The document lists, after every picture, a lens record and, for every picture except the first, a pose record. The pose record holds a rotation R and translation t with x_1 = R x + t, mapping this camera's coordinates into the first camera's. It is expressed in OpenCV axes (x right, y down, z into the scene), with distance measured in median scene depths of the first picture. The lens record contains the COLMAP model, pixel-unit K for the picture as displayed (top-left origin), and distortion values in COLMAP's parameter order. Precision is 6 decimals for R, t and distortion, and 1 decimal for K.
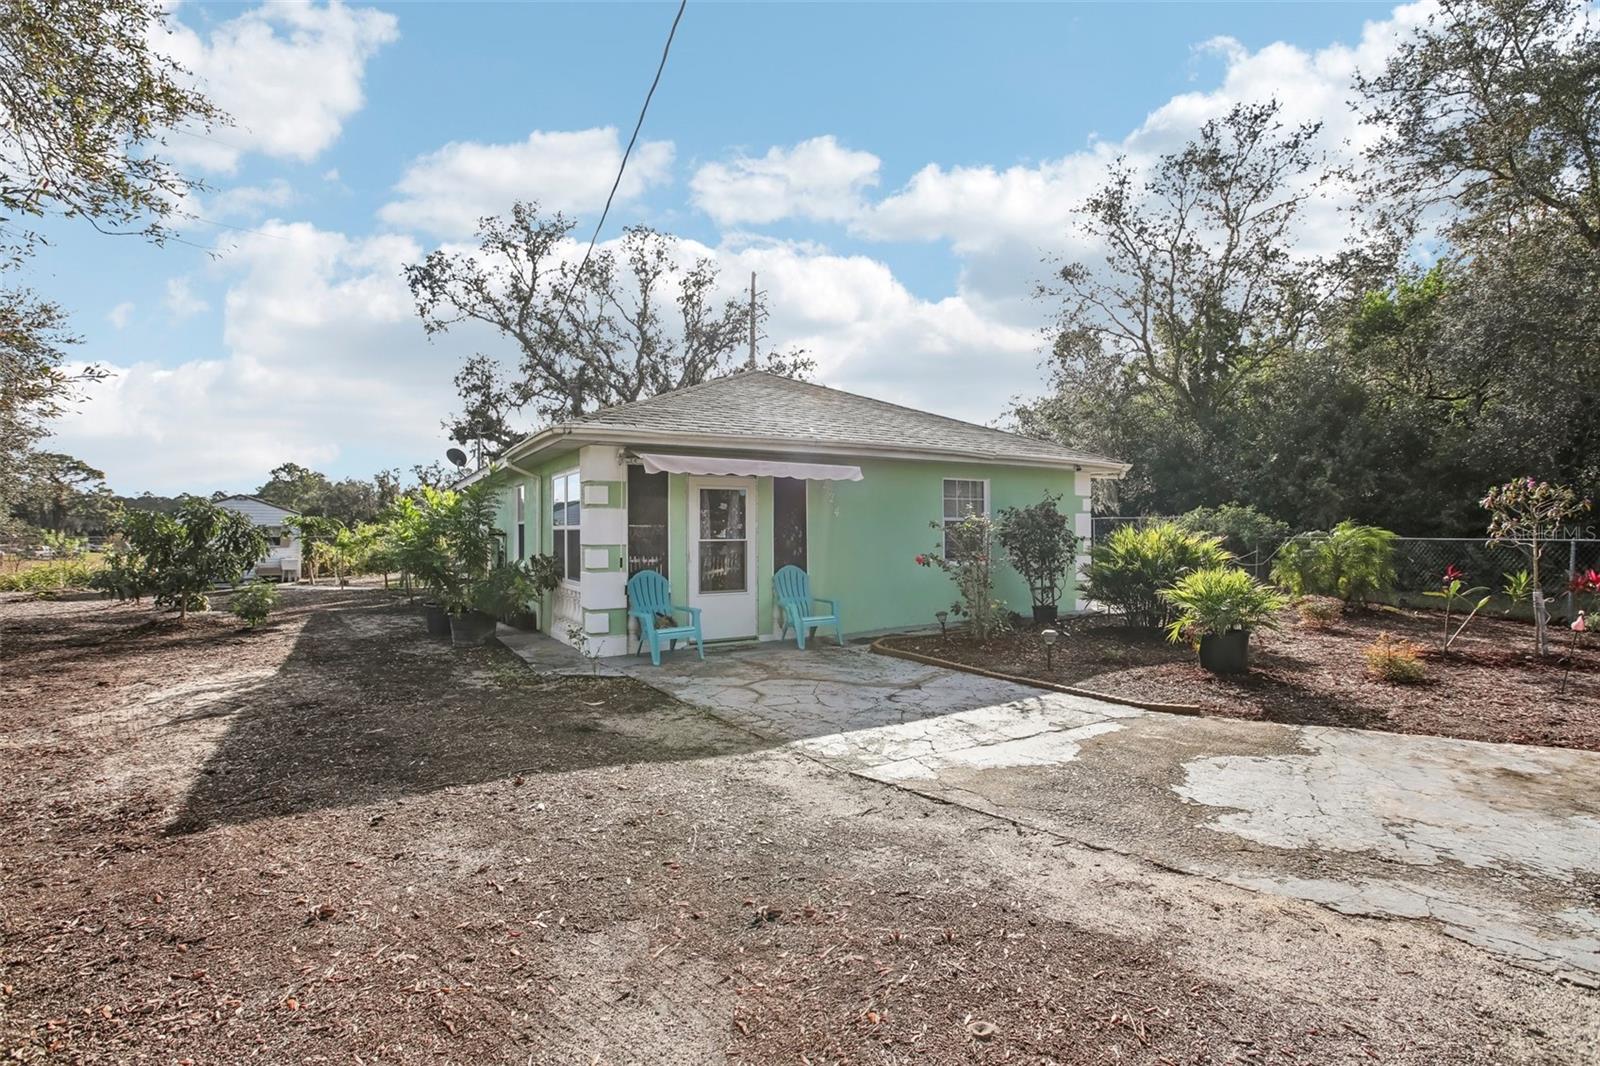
lens RADIAL K [[736.0, 0, 805.2], [0, 736.0, 518.1], [0, 0, 1]] dist [-0.076955, 0.031971]
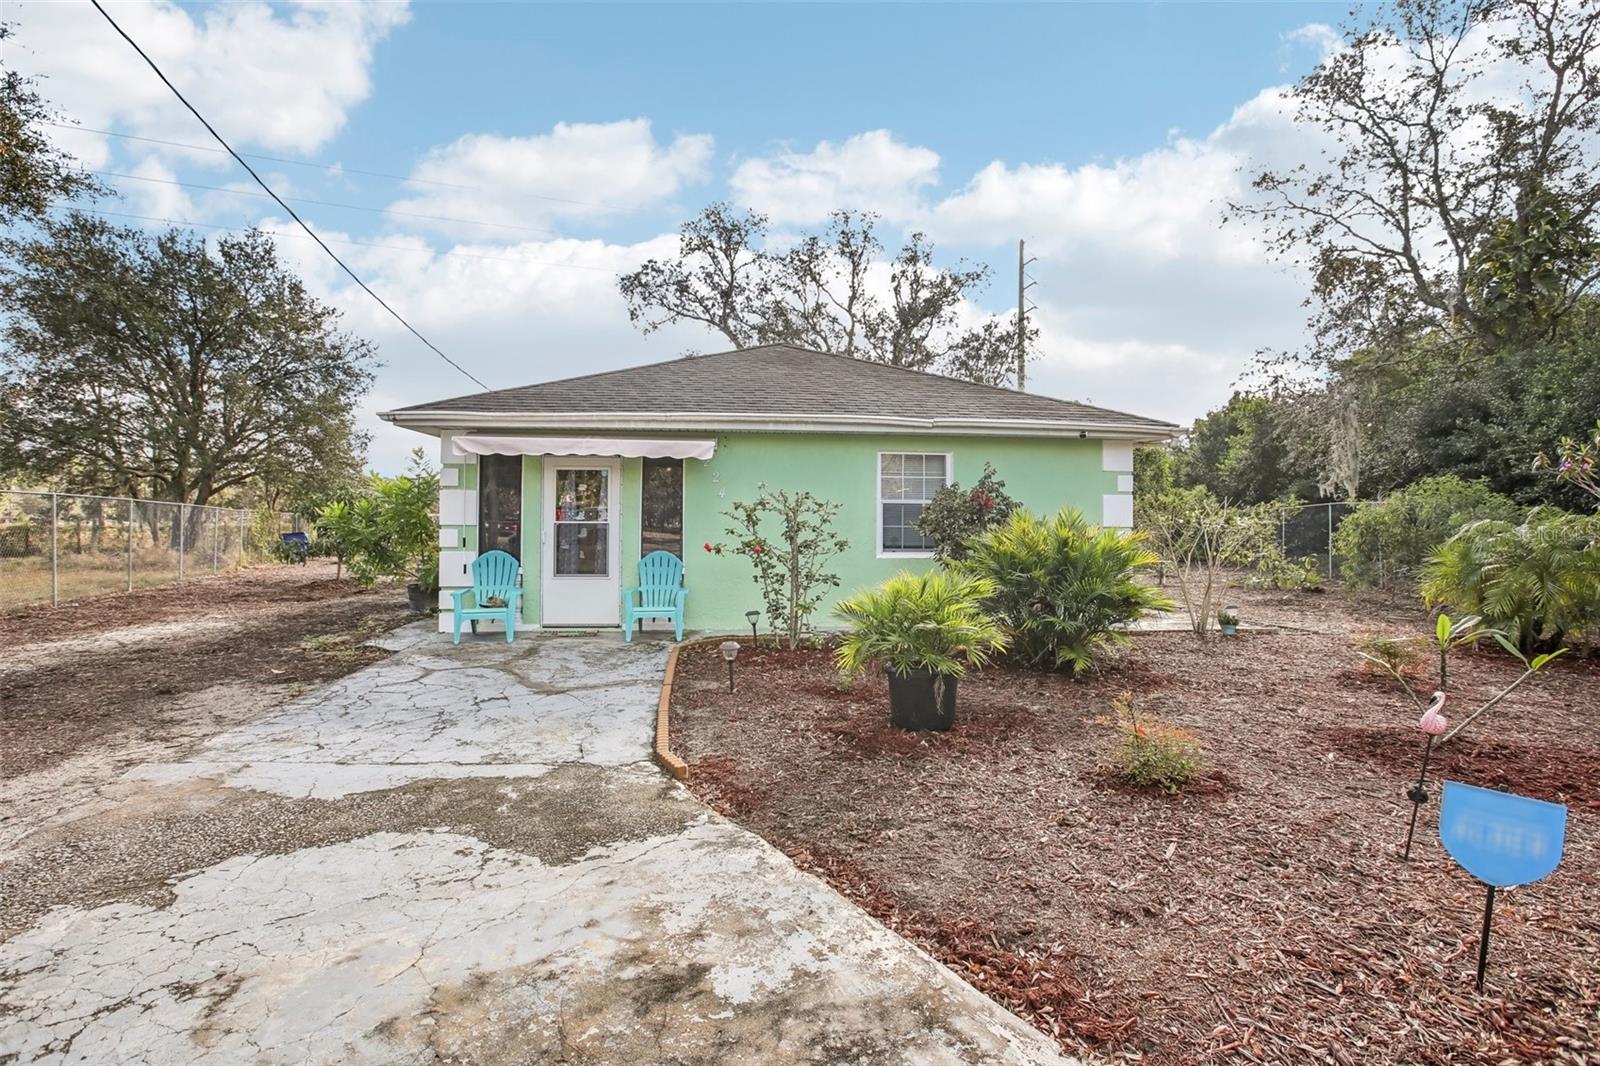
lens RADIAL K [[745.4, 0, 797.5], [0, 745.4, 491.8], [0, 0, 1]] dist [-0.040287, 0.010116]
pose [[0.909523, -0.005827, -0.415613, 0.547241], [-0.000994, 0.999868, -0.016194, 0.005526], [0.415652, 0.015142, 0.909398, 0.224997]]
